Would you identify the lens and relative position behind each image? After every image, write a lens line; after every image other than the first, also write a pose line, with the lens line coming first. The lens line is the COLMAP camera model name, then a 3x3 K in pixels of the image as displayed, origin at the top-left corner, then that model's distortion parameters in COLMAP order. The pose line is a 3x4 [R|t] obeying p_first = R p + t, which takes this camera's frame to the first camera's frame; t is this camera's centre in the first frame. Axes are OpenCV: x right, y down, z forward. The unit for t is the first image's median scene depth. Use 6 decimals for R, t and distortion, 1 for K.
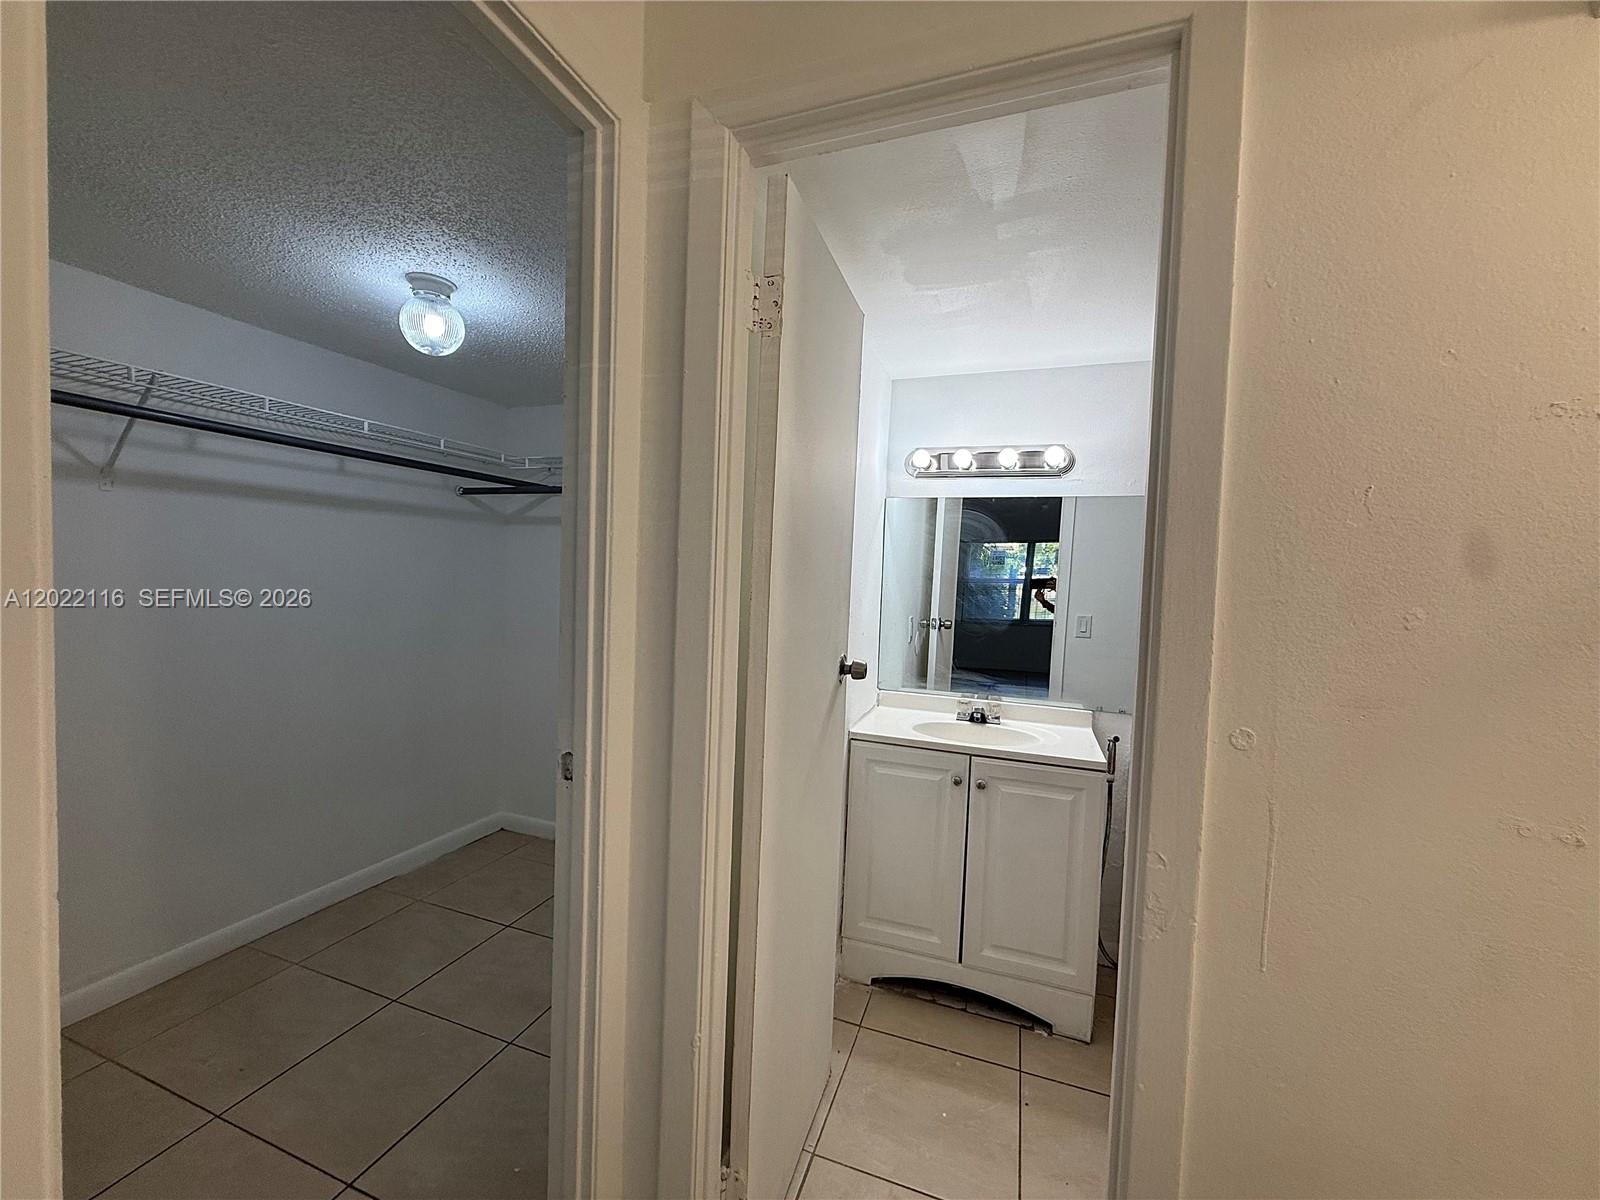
lens RADIAL K [[642.8, 0, 791.9], [0, 642.8, 591.8], [0, 0, 1]] dist [0.000616, -0.000290]
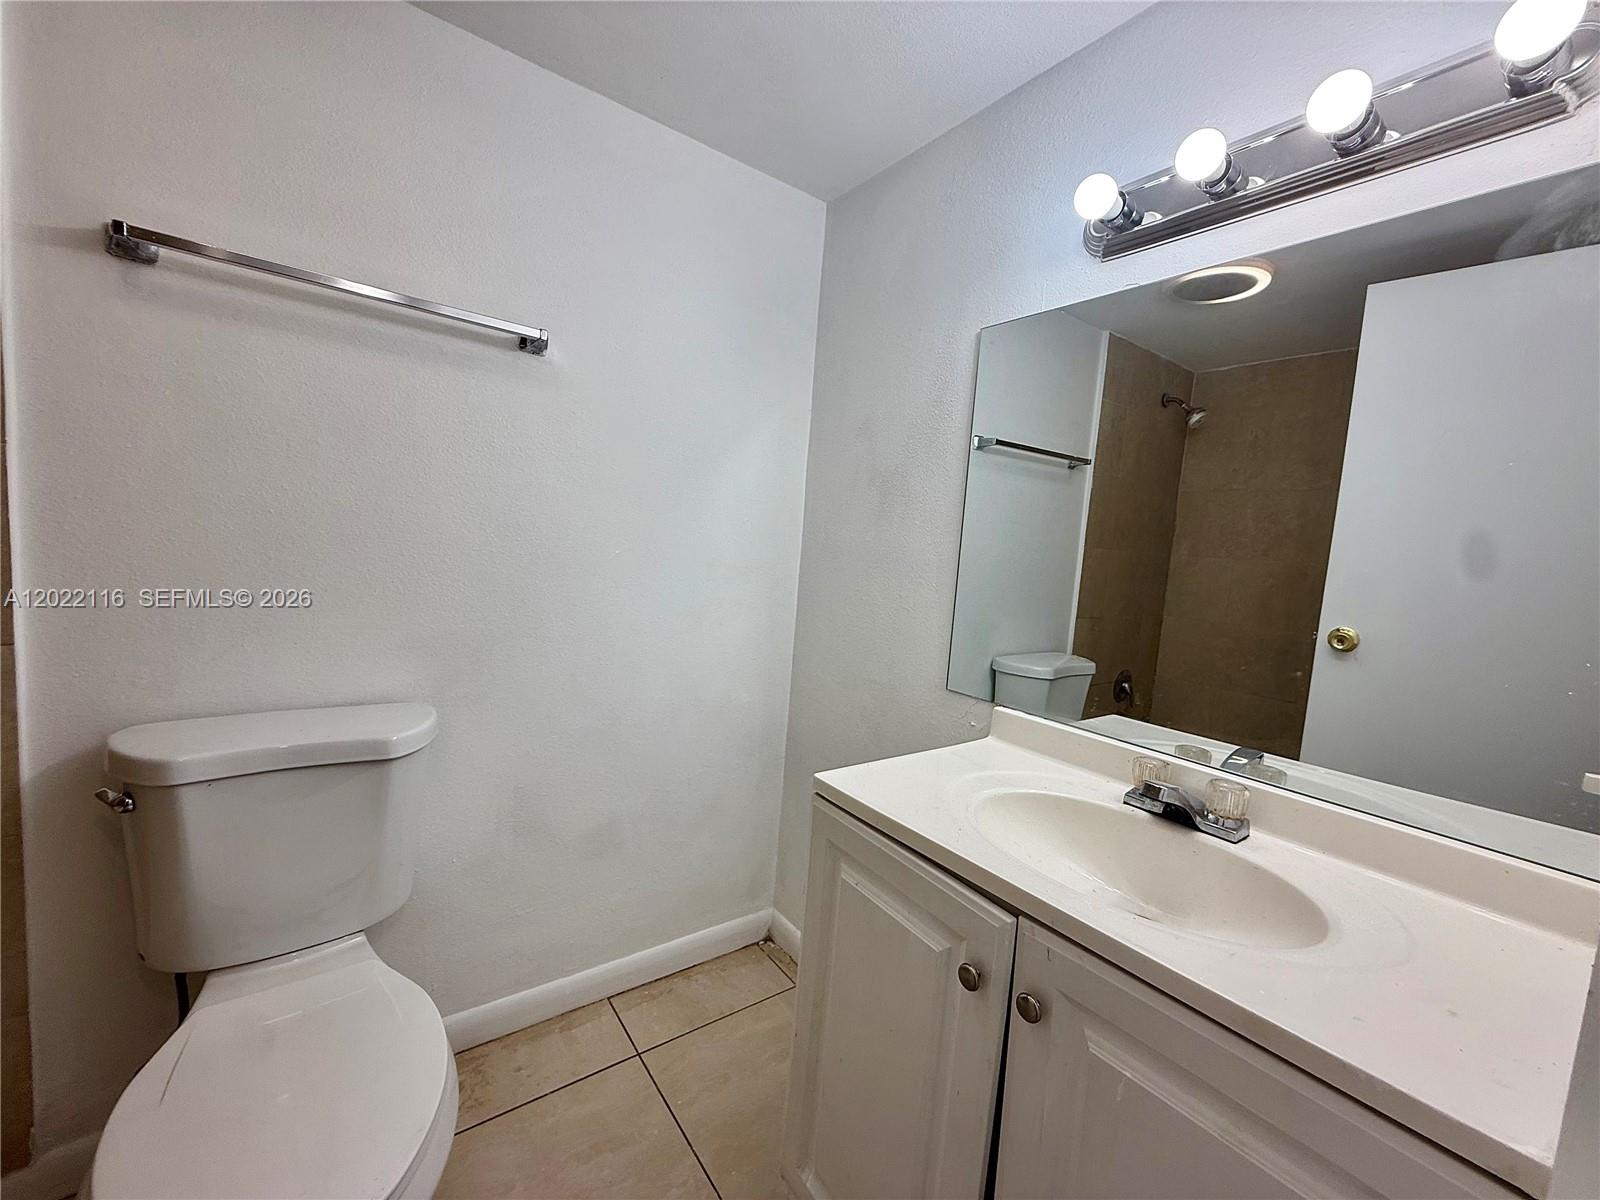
lens RADIAL K [[642.8, 0, 807.7], [0, 642.8, 601.5], [0, 0, 1]] dist [0.000616, -0.000290]
pose [[0.837892, 0.082367, -0.539586, 0.352904], [-0.059328, 0.996435, 0.059977, 0.061595], [0.542603, -0.018242, 0.839791, 0.619606]]
